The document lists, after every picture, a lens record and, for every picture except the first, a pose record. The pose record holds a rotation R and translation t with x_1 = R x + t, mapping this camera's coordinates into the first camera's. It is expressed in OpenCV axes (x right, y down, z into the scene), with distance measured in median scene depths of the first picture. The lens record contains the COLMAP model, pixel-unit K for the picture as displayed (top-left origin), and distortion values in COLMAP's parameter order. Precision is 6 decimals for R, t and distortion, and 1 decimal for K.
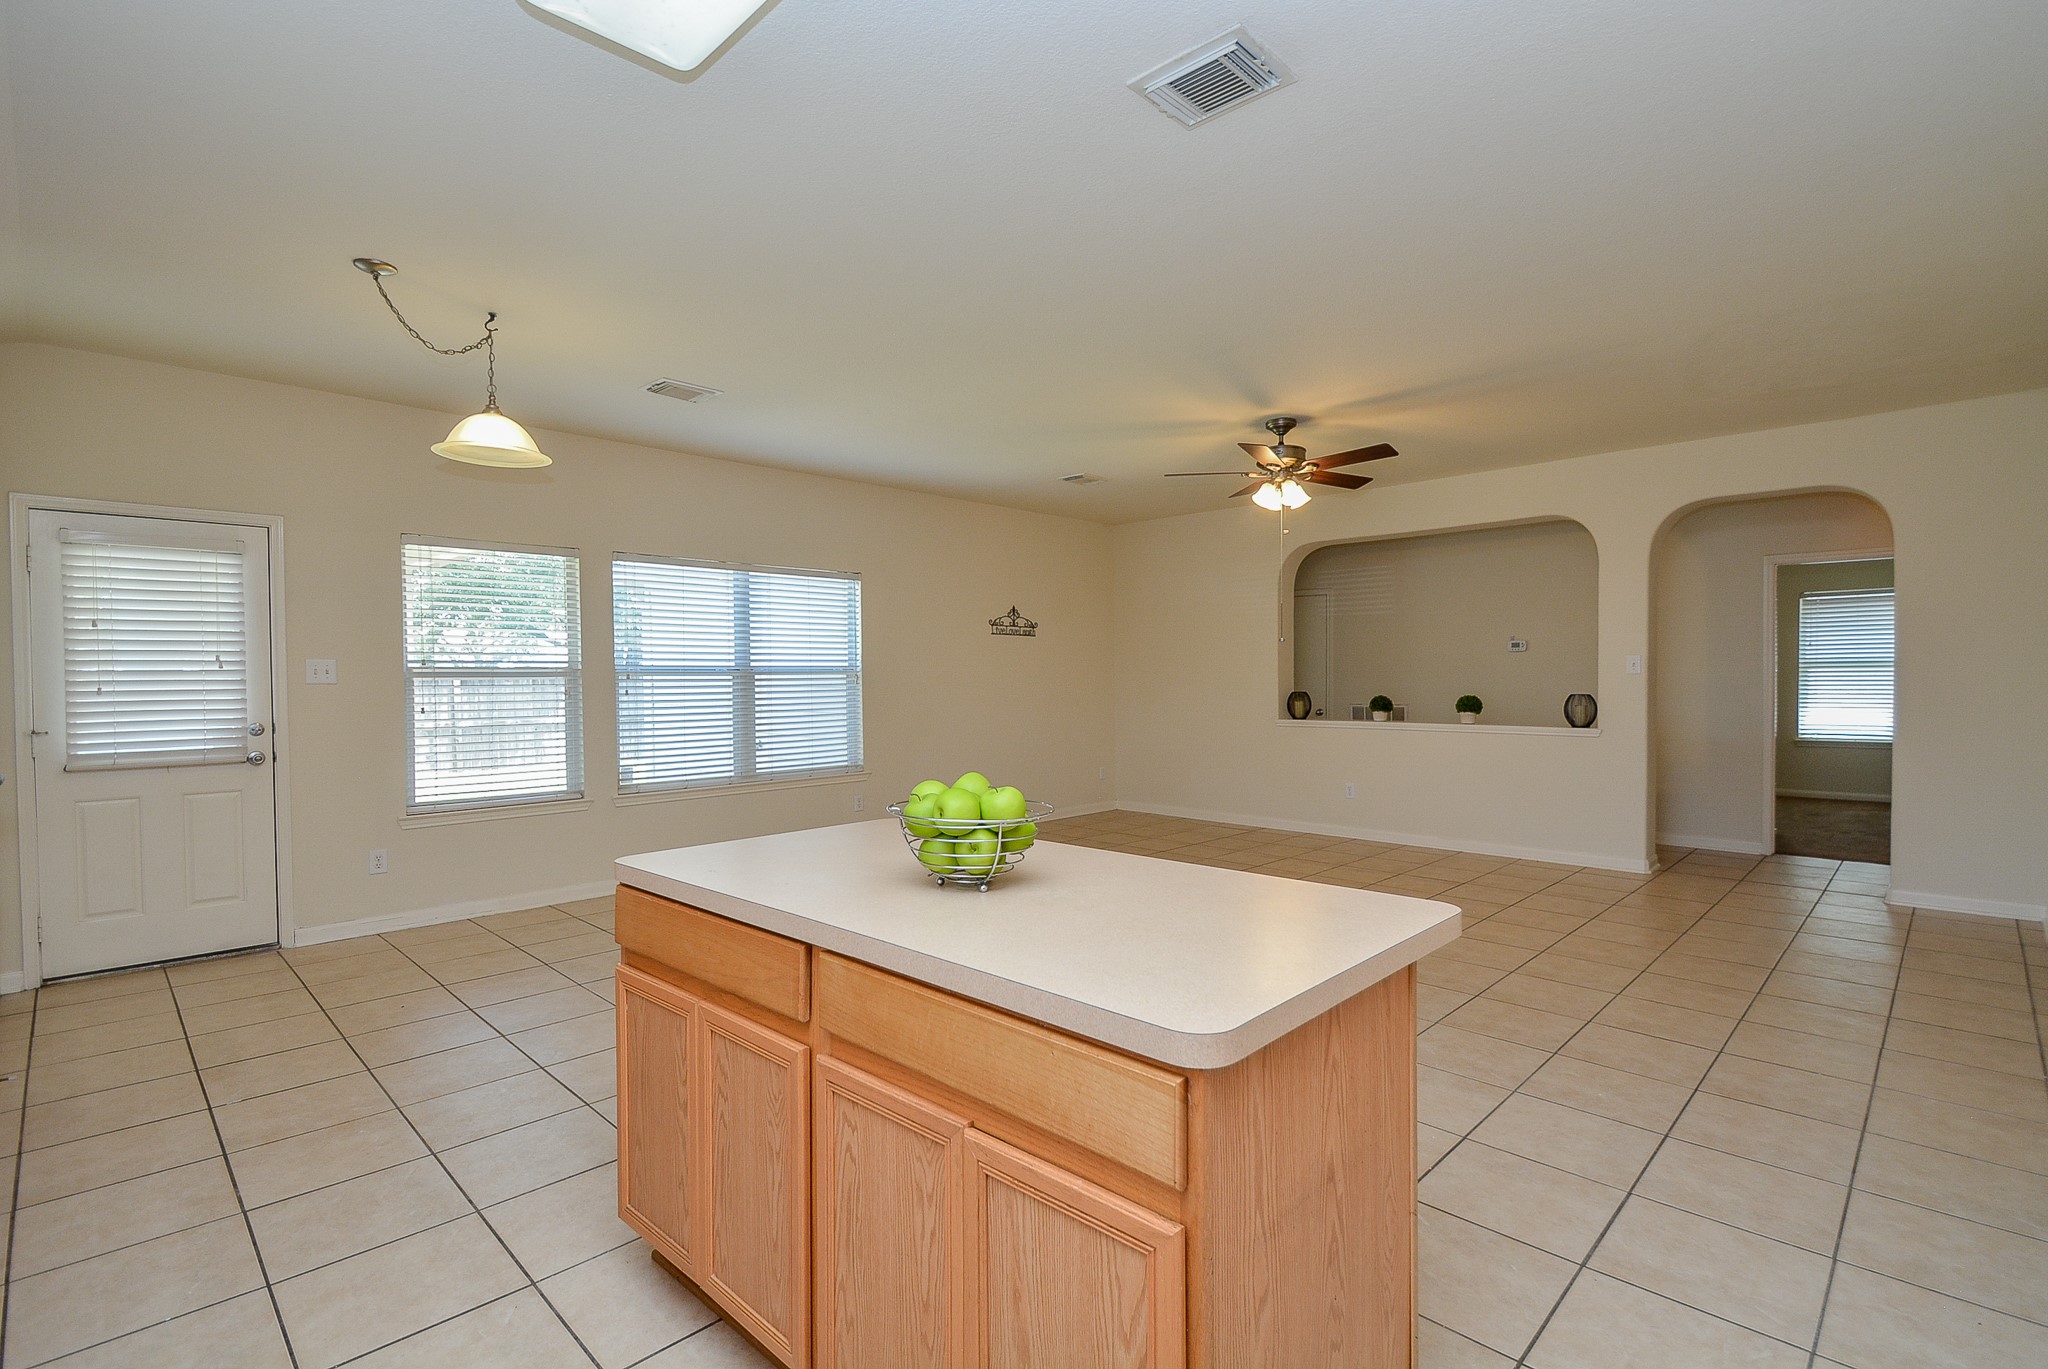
lens RADIAL K [[948.3, 0, 1042.1], [0, 948.3, 693.8], [0, 0, 1]] dist [0.008777, -0.008614]
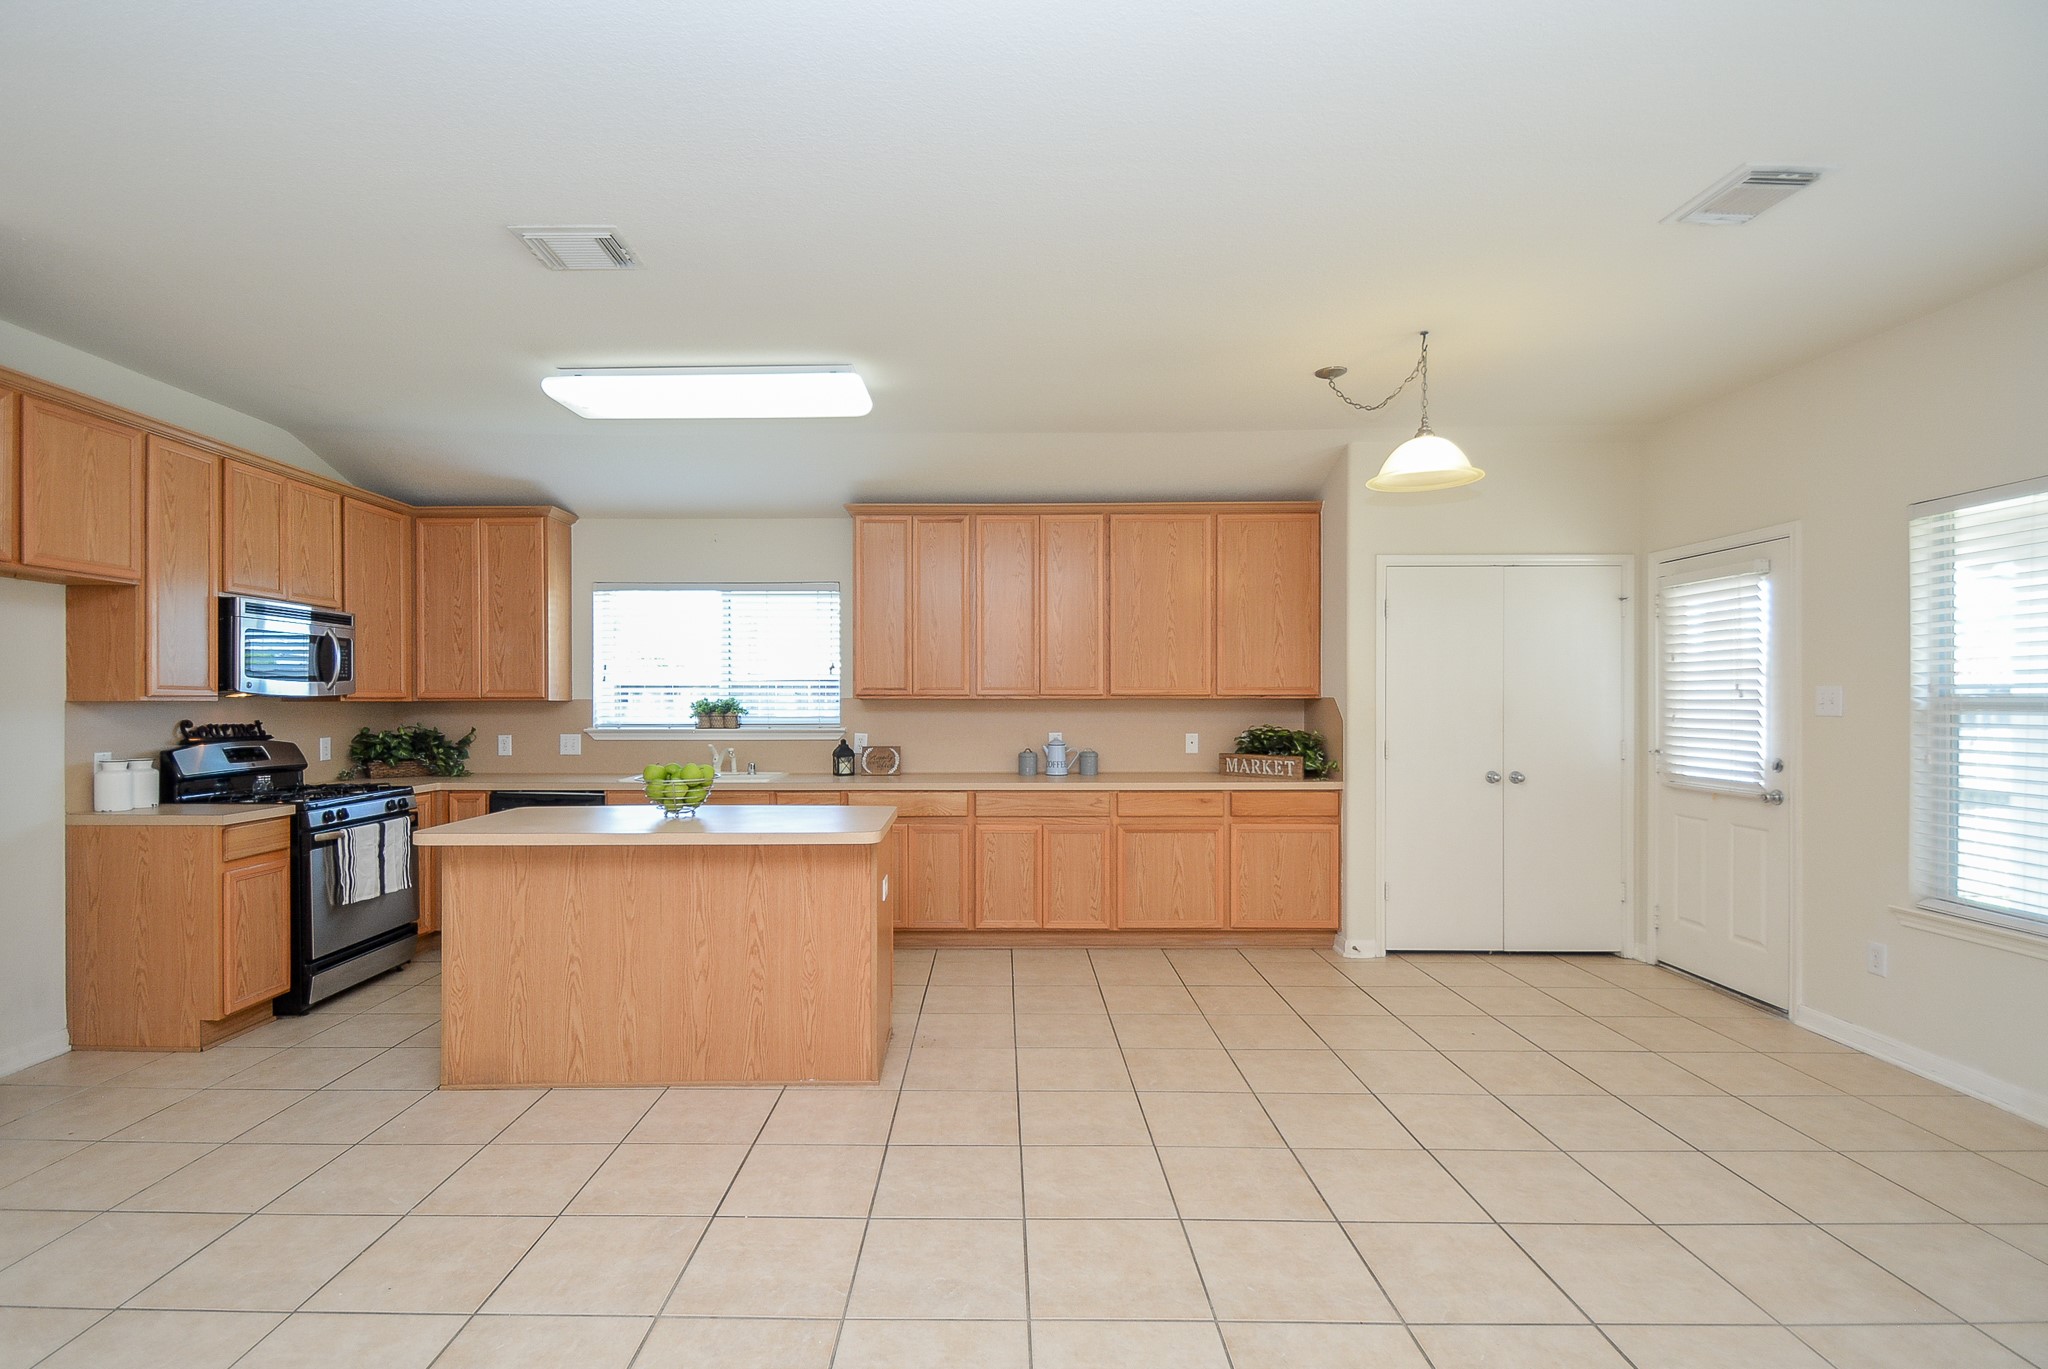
lens RADIAL K [[948.3, 0, 986.3], [0, 948.3, 706.7], [0, 0, 1]] dist [0.008777, -0.008614]
pose [[-0.725170, 0.011575, -0.688473, 0.235190], [-0.007949, 0.999651, 0.025179, -0.024551], [0.688524, 0.023732, -0.724825, 0.806330]]
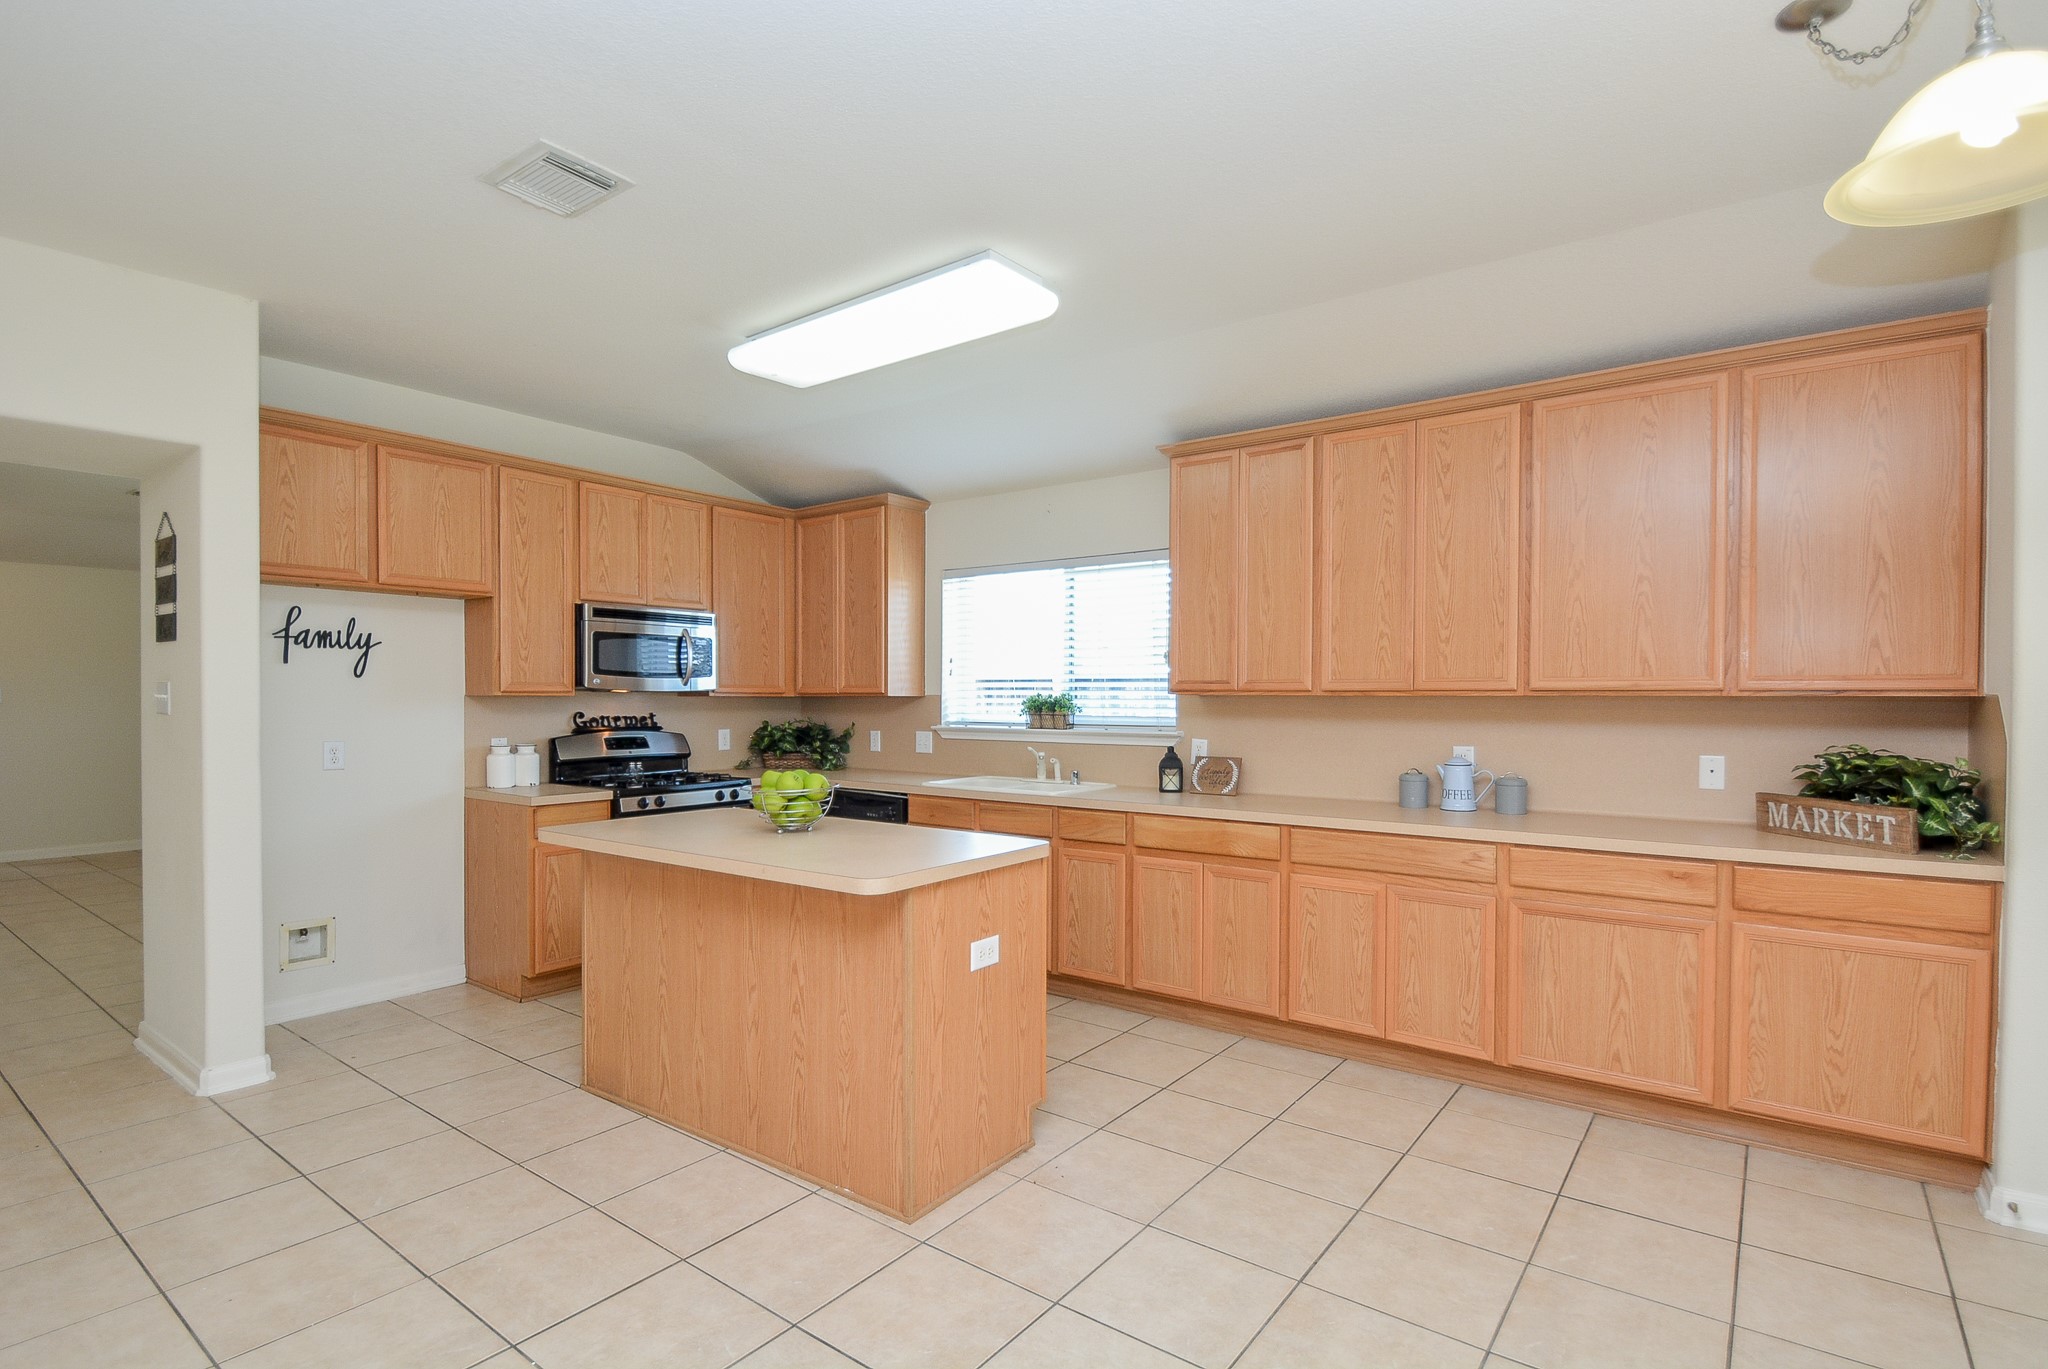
lens RADIAL K [[993.0, 0, 1032.5], [0, 993.0, 713.6], [0, 0, 1]] dist [0.005865, -0.009363]
pose [[-0.991494, 0.006333, -0.130000, -0.073029], [0.001325, 0.999255, 0.038574, -0.023222], [0.130148, 0.038074, -0.990763, 0.786286]]
